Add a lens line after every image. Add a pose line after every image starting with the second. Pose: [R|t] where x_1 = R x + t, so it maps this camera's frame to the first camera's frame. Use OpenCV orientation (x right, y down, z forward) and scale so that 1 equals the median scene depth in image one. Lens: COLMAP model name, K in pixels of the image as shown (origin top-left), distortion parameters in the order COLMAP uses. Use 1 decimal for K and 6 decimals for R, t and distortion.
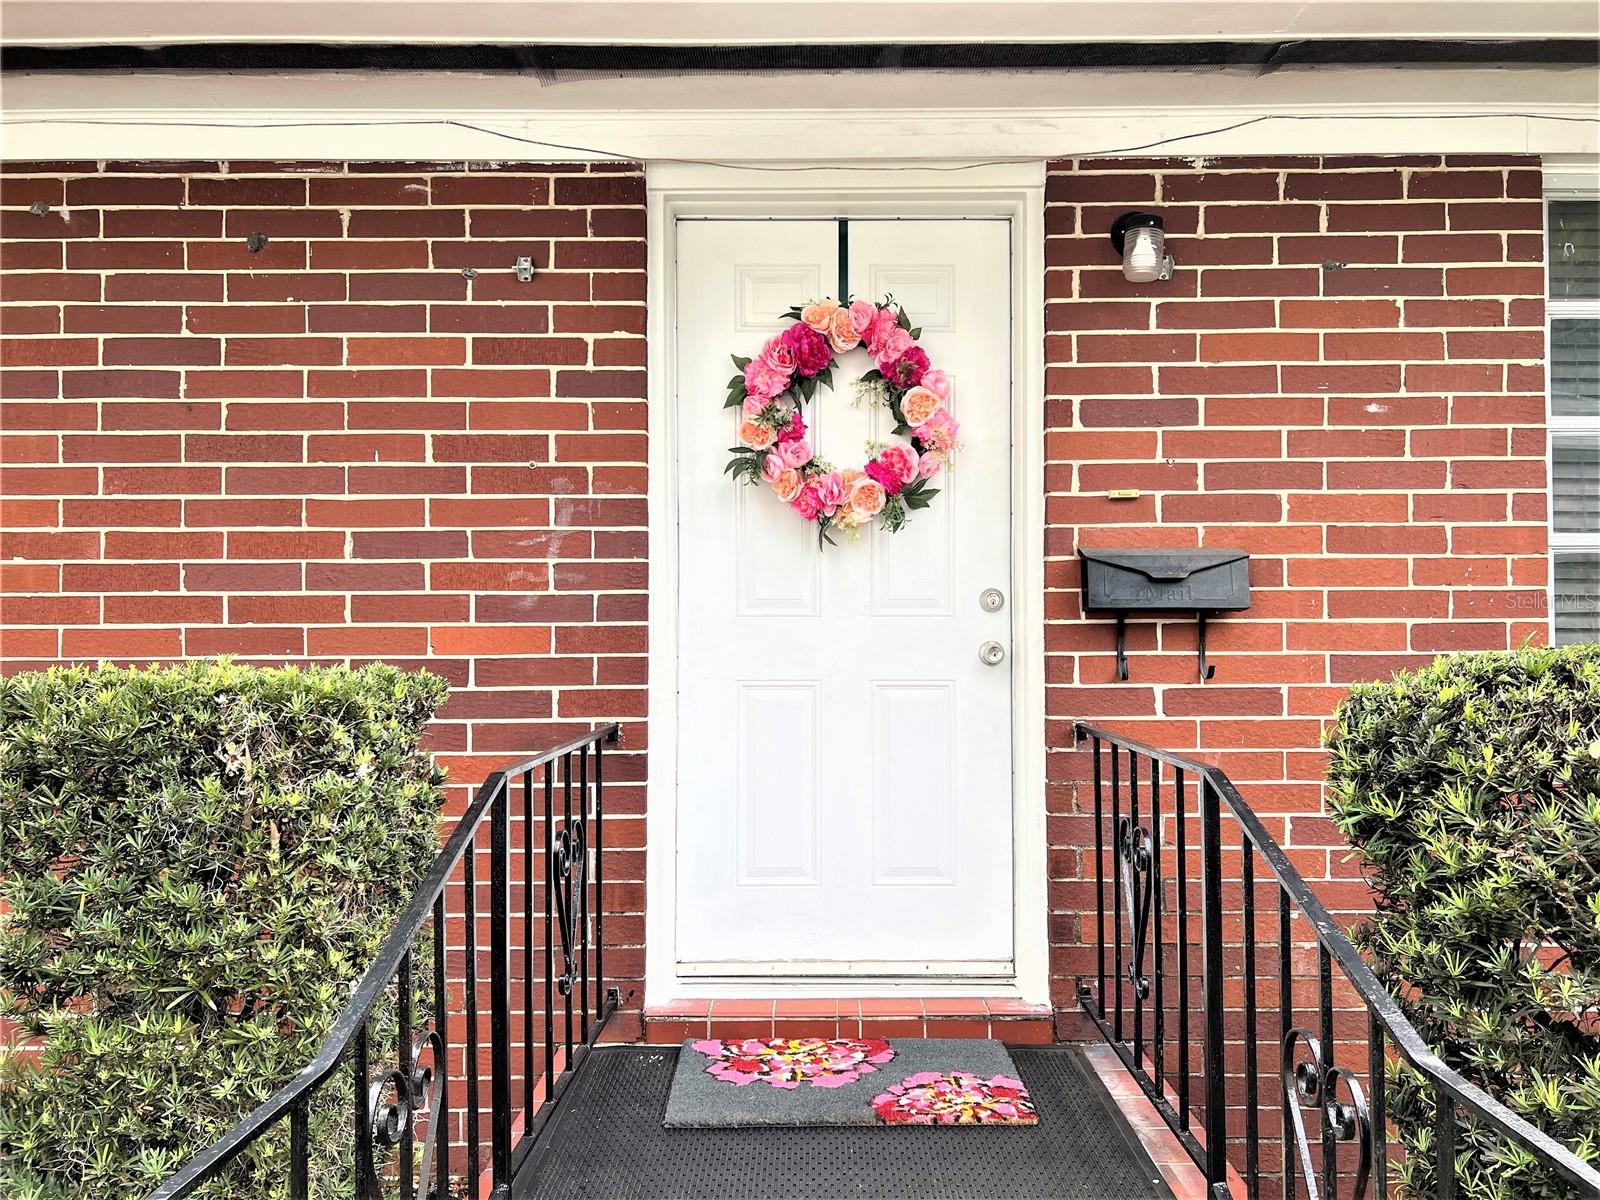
lens RADIAL K [[1206.5, 0, 800.0], [0, 1206.5, 600.0], [0, 0, 1]] dist [0.024000, -0.010538]
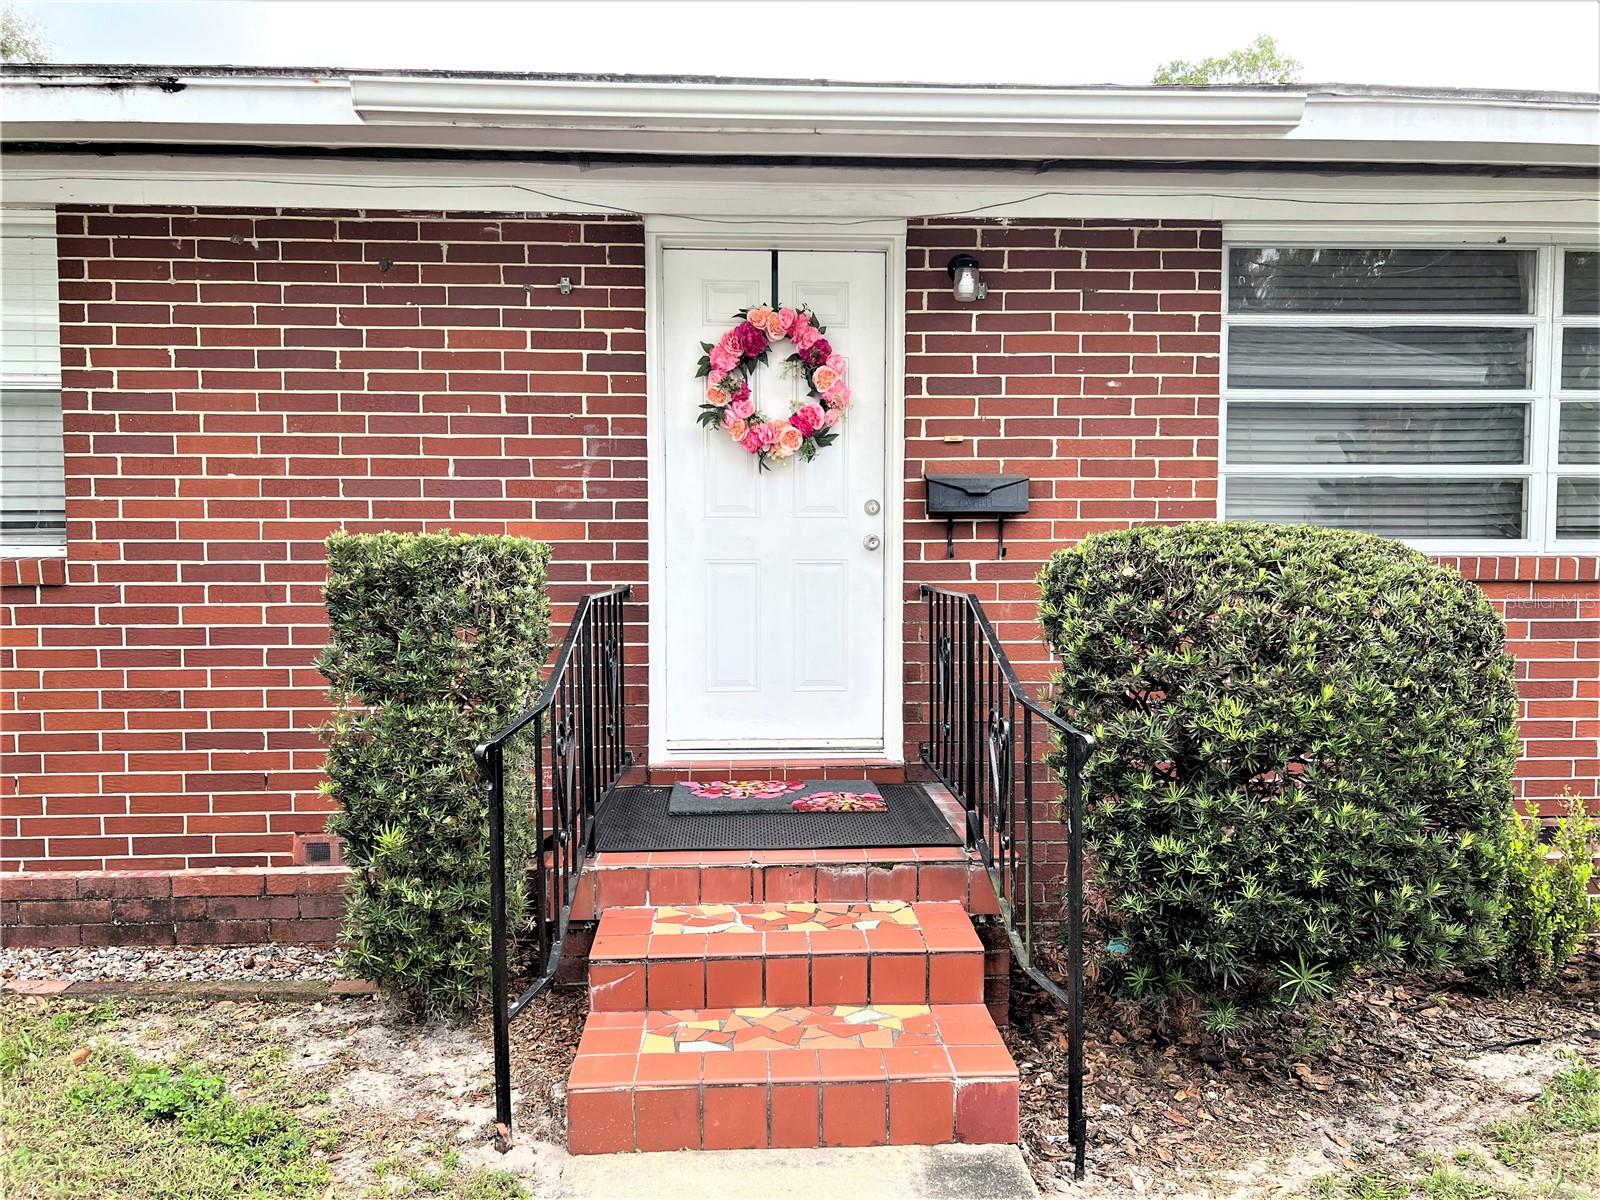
lens RADIAL K [[1223.1, 0, 809.9], [0, 1223.1, 612.1], [0, 0, 1]] dist [0.095076, -0.115298]
pose [[0.998103, -0.001234, 0.061559, -0.016375], [-0.003375, 0.997200, 0.074707, 0.018312], [-0.061479, -0.074773, 0.995304, -0.587944]]
